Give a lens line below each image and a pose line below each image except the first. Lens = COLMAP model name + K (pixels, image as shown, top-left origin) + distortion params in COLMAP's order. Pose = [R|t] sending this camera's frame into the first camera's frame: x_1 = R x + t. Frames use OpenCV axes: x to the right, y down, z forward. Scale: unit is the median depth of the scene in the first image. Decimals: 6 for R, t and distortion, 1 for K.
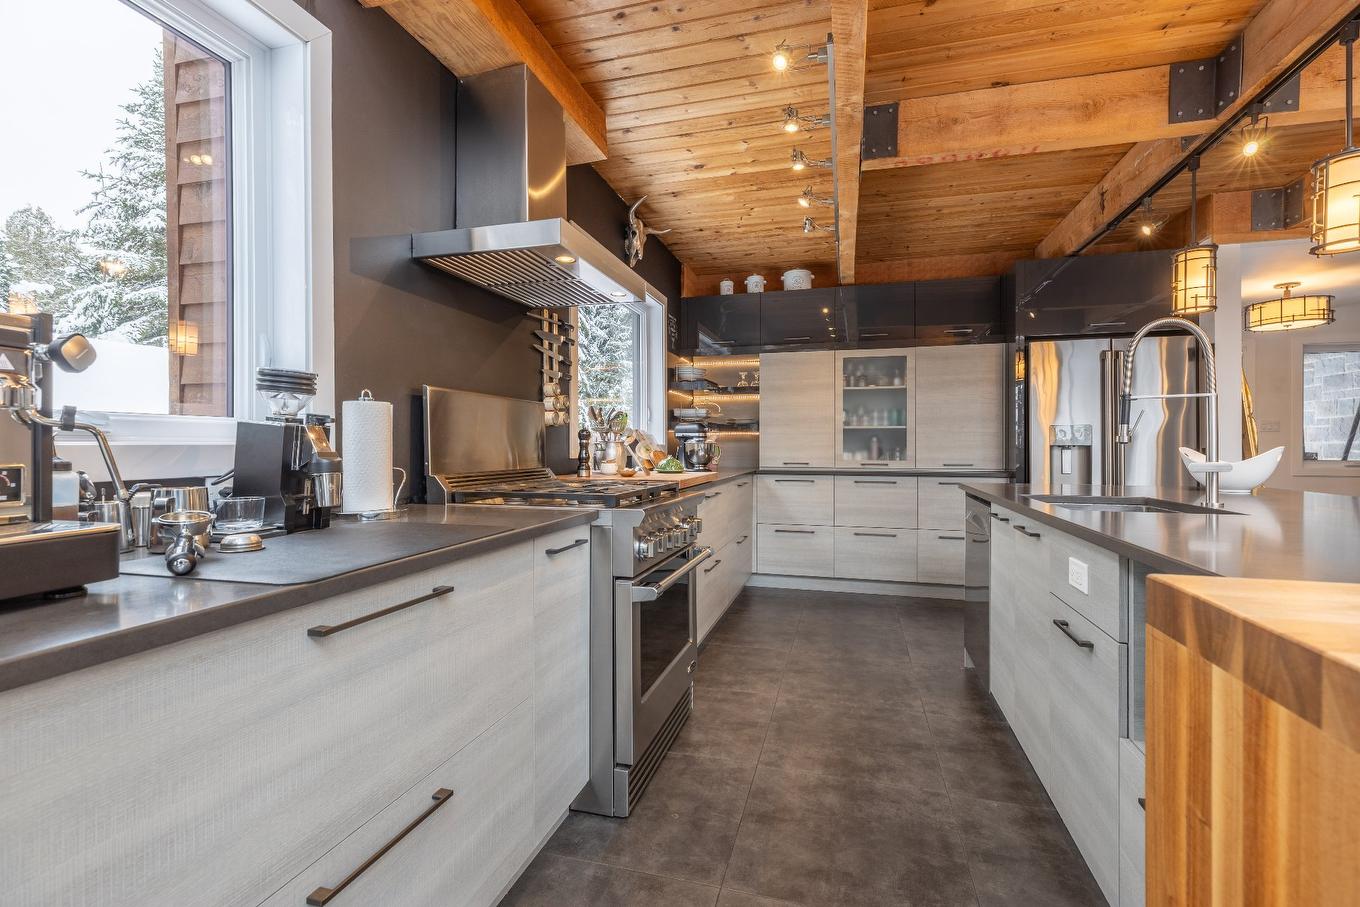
lens RADIAL K [[609.4, 0, 681.8], [0, 609.4, 450.1], [0, 0, 1]] dist [0.000490, 0.000062]
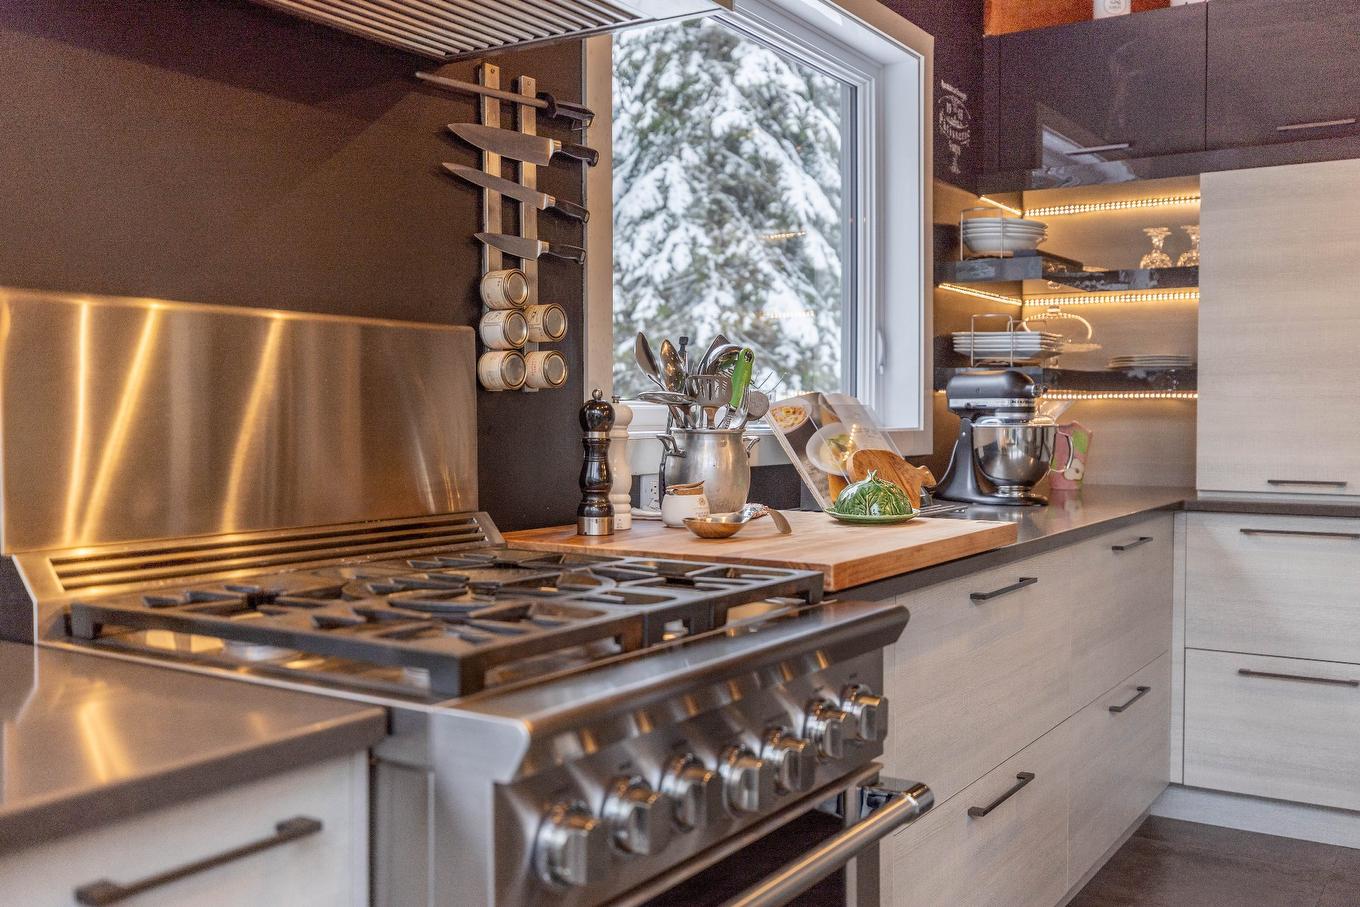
lens RADIAL K [[1314.3, 0, 680.0], [0, 1314.3, 453.5], [0, 0, 1]] dist [-0.006838, 0.002005]
pose [[0.955643, 0.009860, -0.294363, 0.070596], [-0.002187, 0.999649, 0.026384, -0.015471], [0.294520, -0.024570, 0.955329, 0.187984]]
